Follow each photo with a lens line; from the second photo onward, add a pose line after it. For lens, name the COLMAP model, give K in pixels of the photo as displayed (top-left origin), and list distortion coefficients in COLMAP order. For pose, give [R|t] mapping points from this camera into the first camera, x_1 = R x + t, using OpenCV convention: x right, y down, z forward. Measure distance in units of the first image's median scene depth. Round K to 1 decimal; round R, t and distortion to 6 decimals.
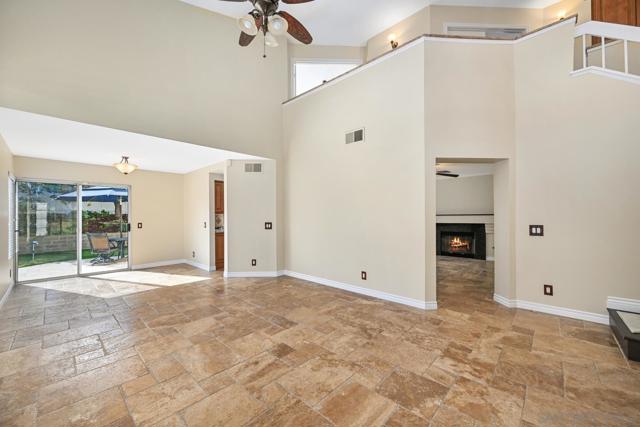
lens RADIAL K [[250.6, 0, 320.1], [0, 250.6, 214.3], [0, 0, 1]] dist [-0.001027, -0.000143]
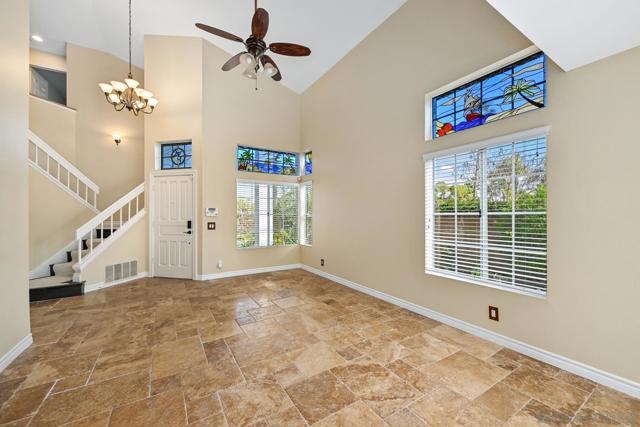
lens RADIAL K [[250.6, 0, 319.4], [0, 250.6, 214.5], [0, 0, 1]] dist [-0.001027, -0.000143]
pose [[-0.964530, 0.008163, 0.263848, -0.705621], [0.005495, 0.999926, -0.010847, 0.015405], [-0.263917, -0.009012, -0.964503, 1.754786]]
